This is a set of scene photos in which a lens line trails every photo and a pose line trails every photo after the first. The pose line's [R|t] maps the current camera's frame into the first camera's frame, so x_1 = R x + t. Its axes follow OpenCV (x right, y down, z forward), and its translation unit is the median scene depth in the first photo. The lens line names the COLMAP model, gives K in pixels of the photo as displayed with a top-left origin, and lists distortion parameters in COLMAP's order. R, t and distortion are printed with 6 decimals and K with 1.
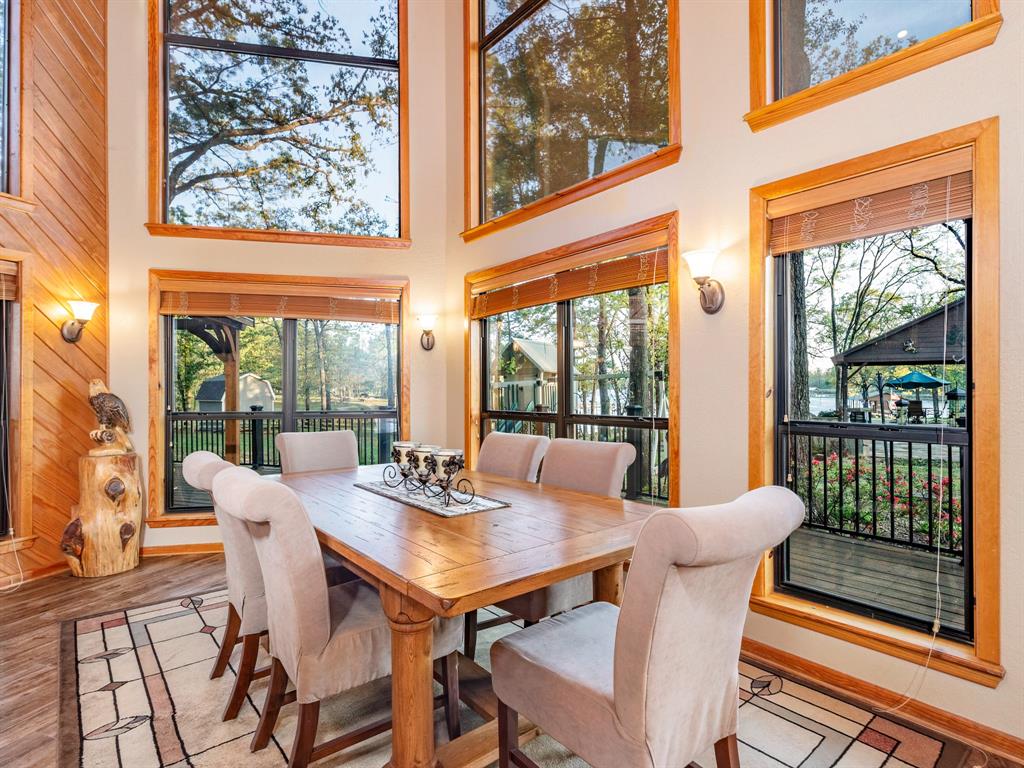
lens RADIAL K [[518.8, 0, 512.0], [0, 518.8, 384.0], [0, 0, 1]] dist [0.008436, -0.000997]
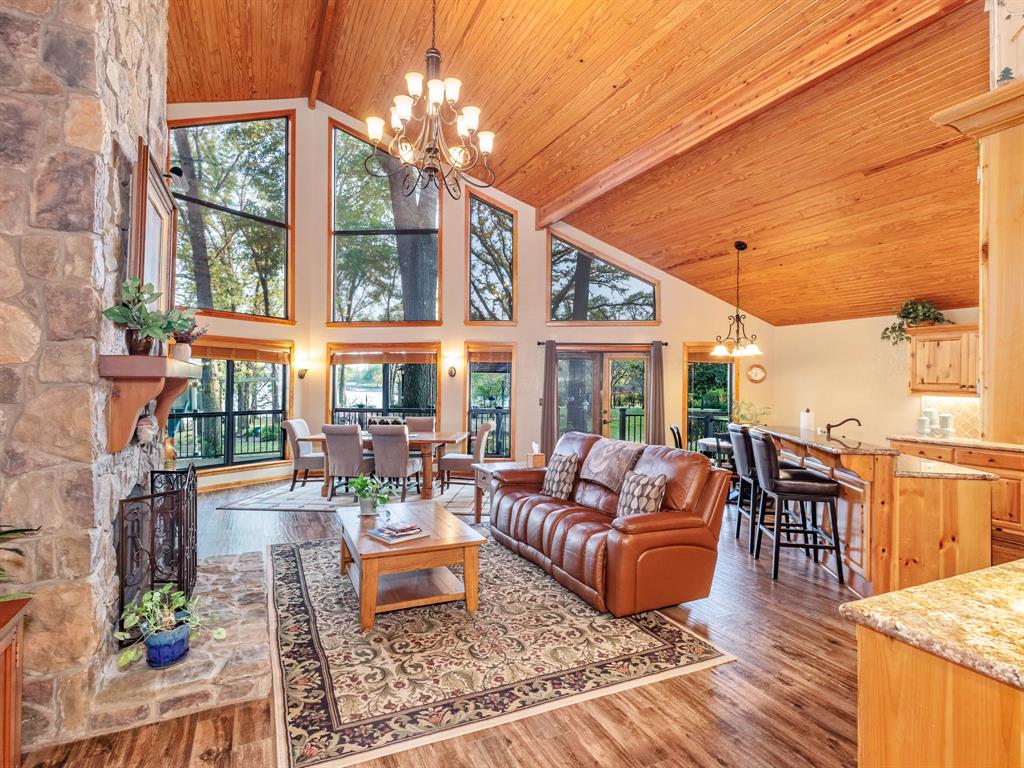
lens RADIAL K [[542.5, 0, 505.0], [0, 542.5, 379.2], [0, 0, 1]] dist [0.009971, 0.000211]
pose [[0.697784, 0.014667, 0.716158, -1.257896], [-0.015299, 0.999867, -0.005571, -0.073625], [-0.716145, -0.007069, 0.697916, -1.115041]]
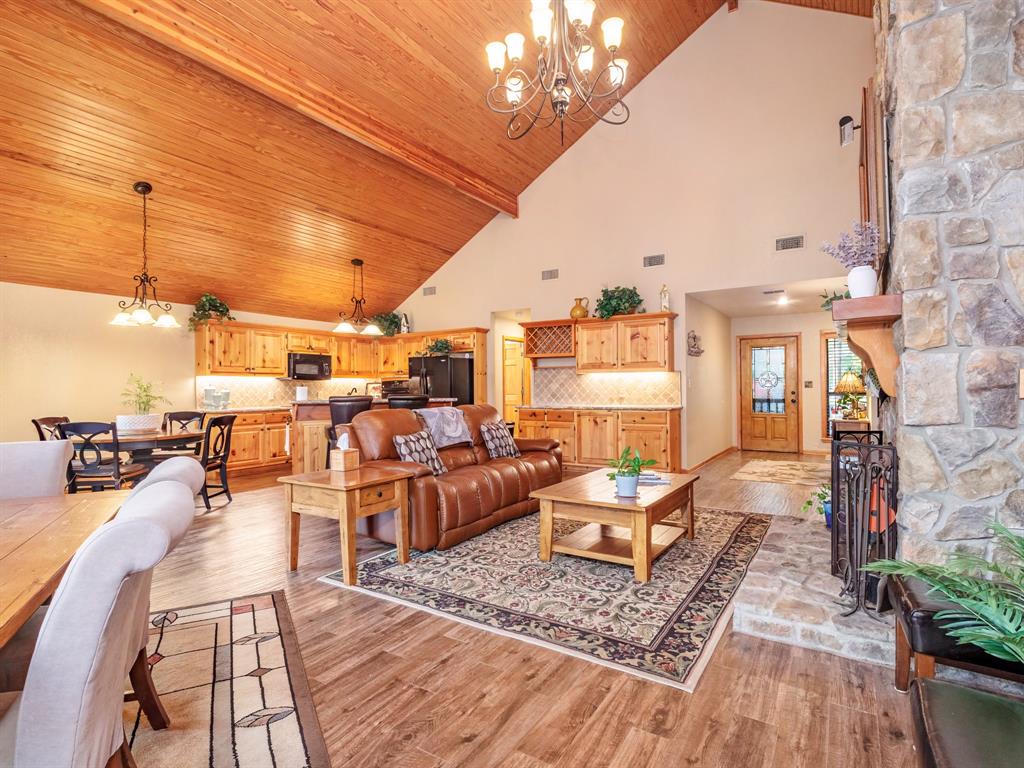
lens RADIAL K [[518.8, 0, 512.0], [0, 518.8, 384.0], [0, 0, 1]] dist [0.008436, -0.000997]
pose [[-0.979523, 0.014195, 0.200830, -0.629482], [0.012294, 0.999867, -0.010711, 0.012768], [-0.200956, -0.008023, -0.979568, 0.826282]]
